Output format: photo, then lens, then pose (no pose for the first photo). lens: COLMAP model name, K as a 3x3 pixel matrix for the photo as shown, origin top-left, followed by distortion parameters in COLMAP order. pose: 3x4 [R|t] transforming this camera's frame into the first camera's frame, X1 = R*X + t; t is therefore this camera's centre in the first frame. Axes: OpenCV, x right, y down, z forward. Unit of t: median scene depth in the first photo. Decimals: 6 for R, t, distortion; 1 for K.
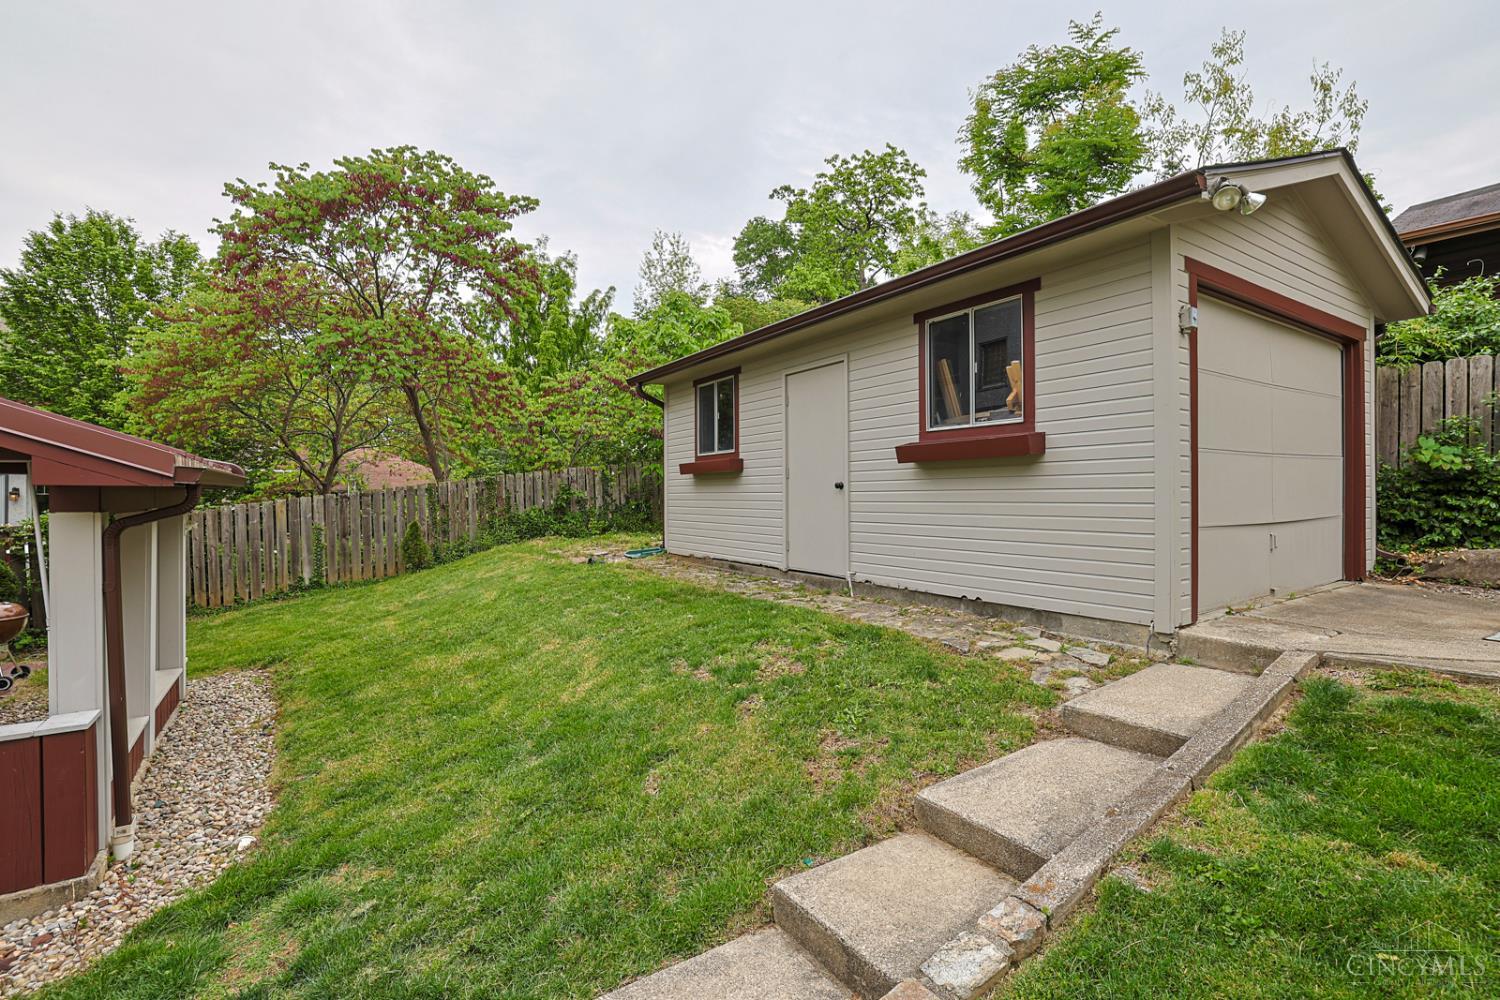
lens RADIAL K [[683.8, 0, 747.0], [0, 683.8, 499.3], [0, 0, 1]] dist [-0.047934, 0.019256]
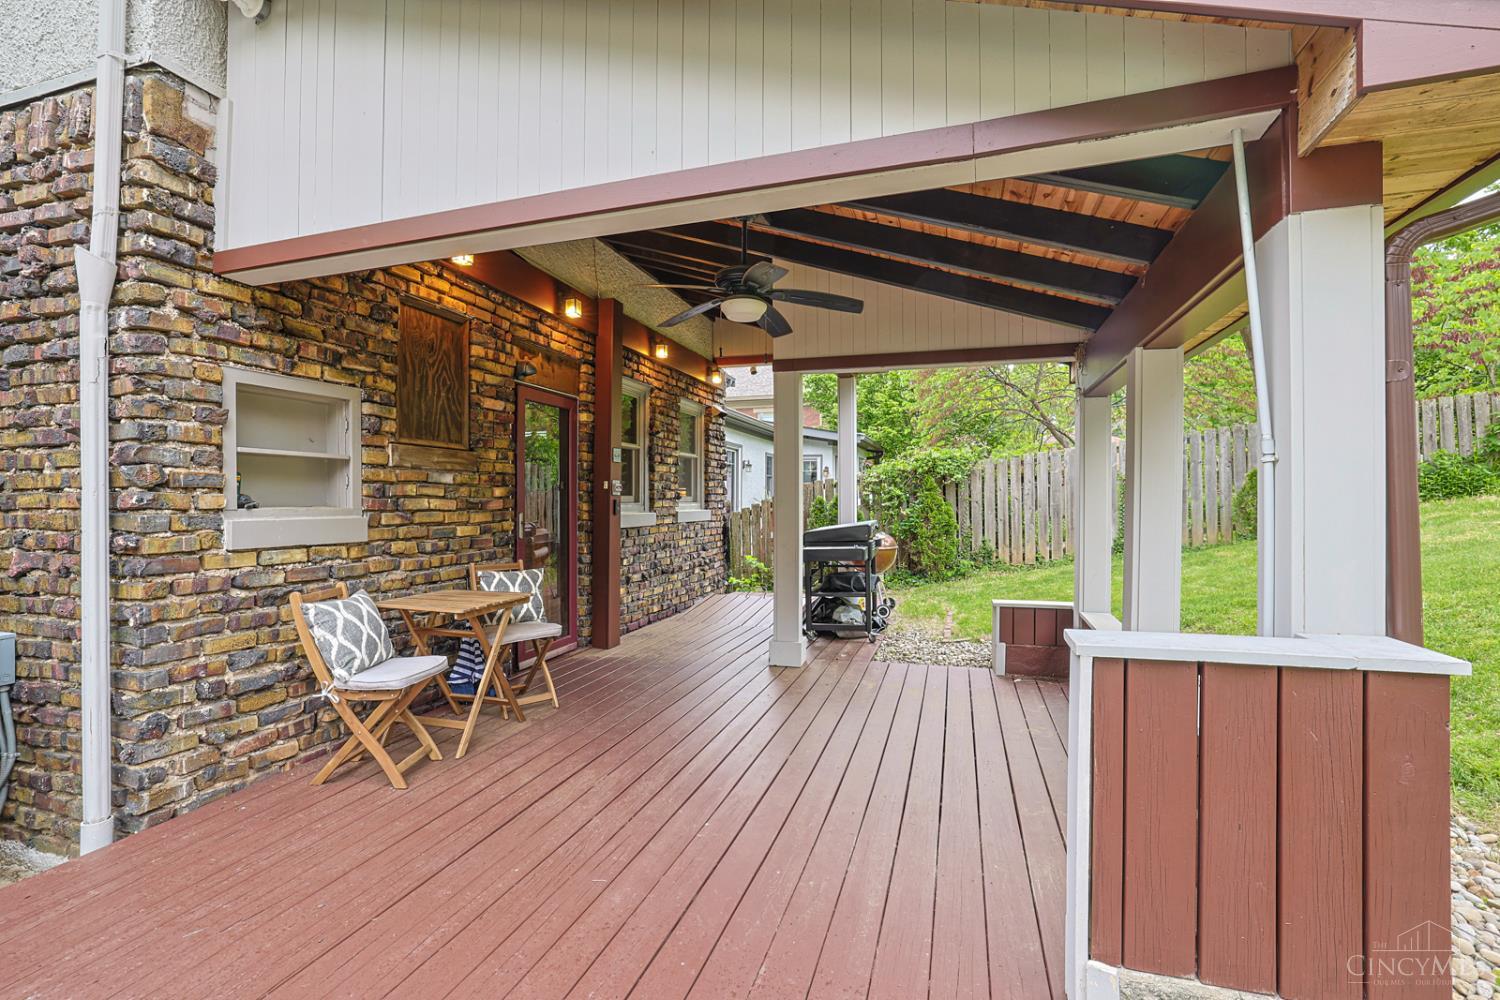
lens RADIAL K [[683.8, 0, 747.0], [0, 683.8, 499.3], [0, 0, 1]] dist [-0.047934, 0.019256]
pose [[0.627782, -0.002580, -0.778385, -0.291824], [-0.000878, 0.999992, -0.004023, 0.073316], [0.778388, 0.003209, 0.627775, 0.121171]]
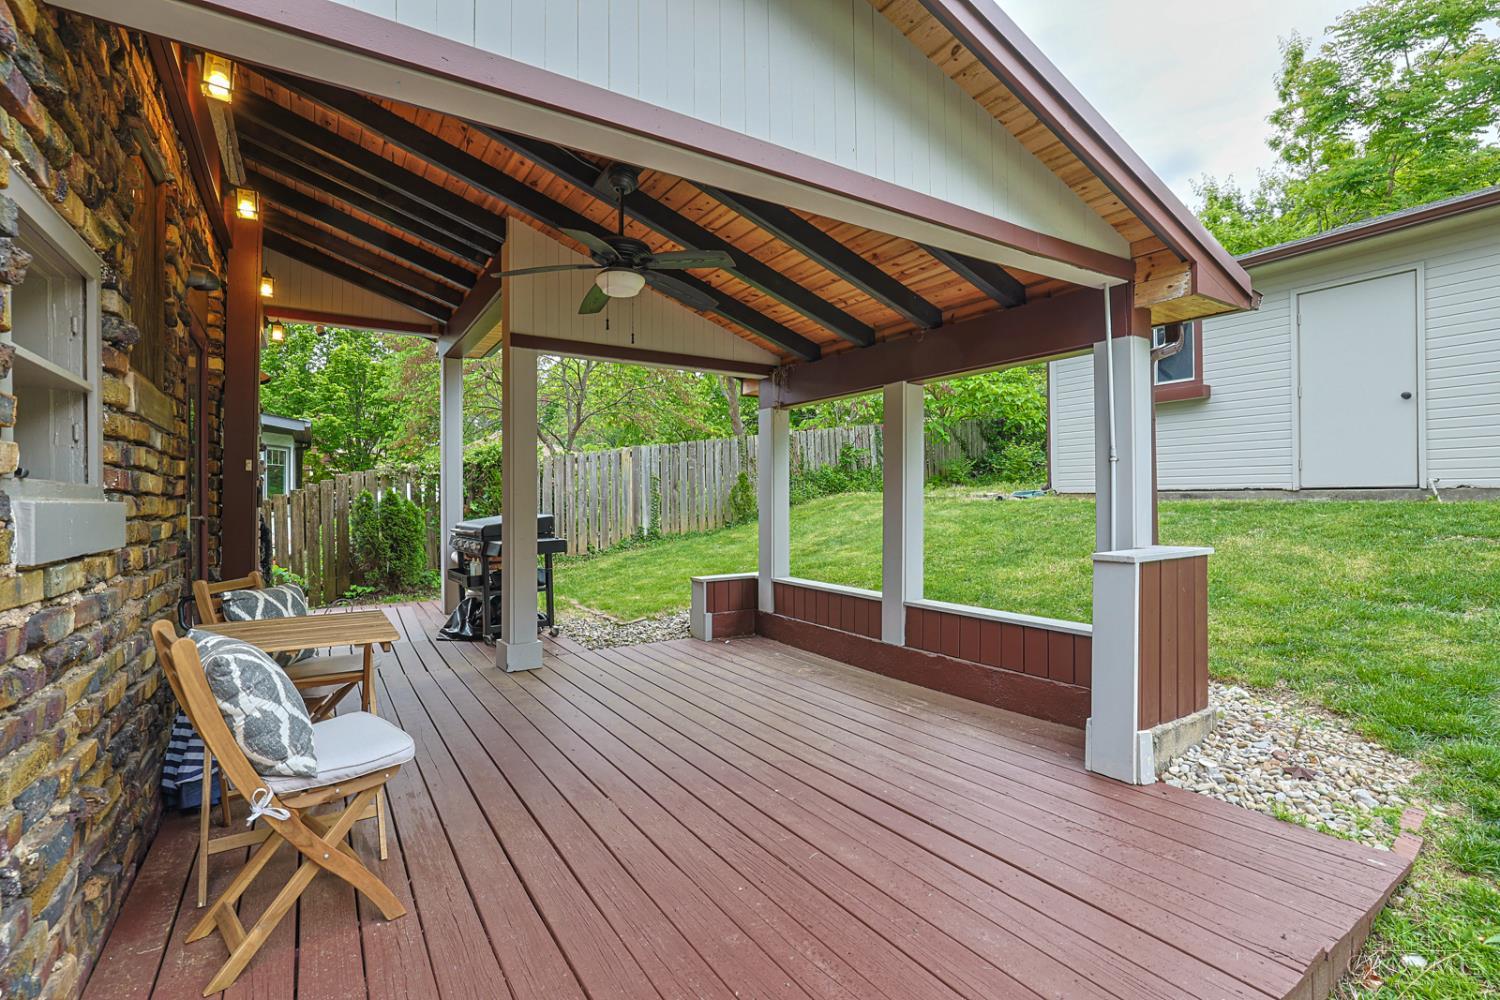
lens RADIAL K [[683.8, 0, 747.0], [0, 683.8, 499.3], [0, 0, 1]] dist [-0.047934, 0.019256]
pose [[0.999817, -0.004110, -0.018665, -0.500440], [0.004024, 0.999981, -0.004663, 0.081712], [0.018684, 0.004587, 0.999815, 0.007366]]
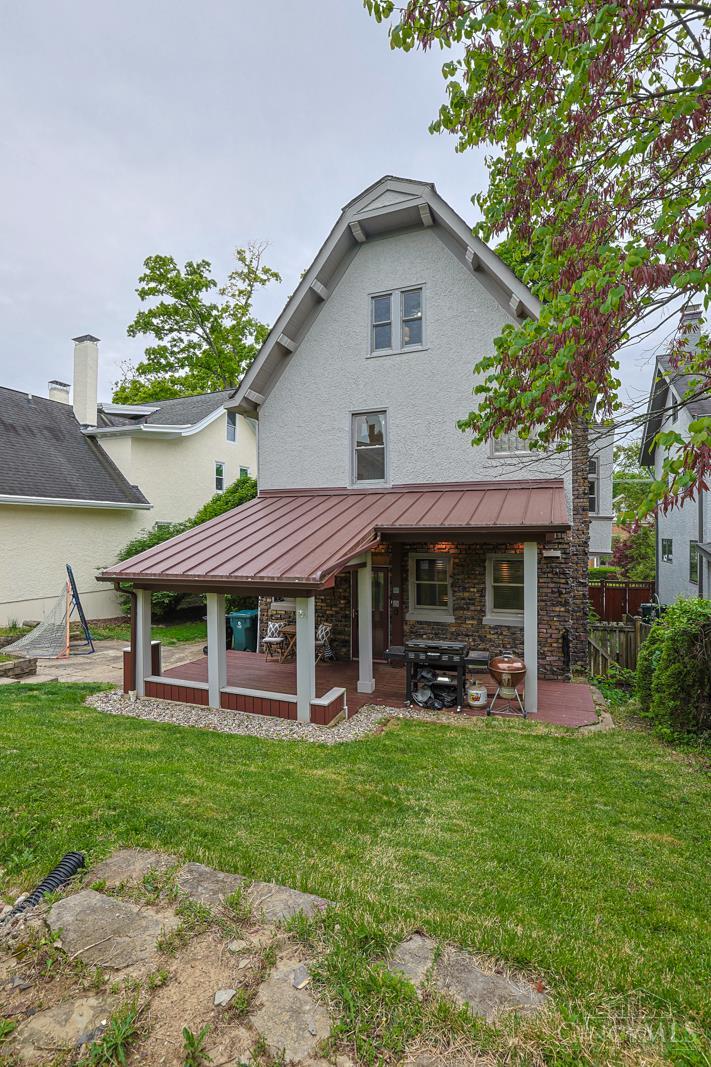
lens RADIAL K [[484.5, 0, 355.5], [0, 484.5, 533.5], [0, 0, 1]] dist [-0.048649, 0.017156]
pose [[-0.826588, 0.002247, -0.562803, -0.186230], [-0.000795, 0.999986, 0.005161, -0.081213], [0.562807, 0.004714, -0.826575, 1.127065]]
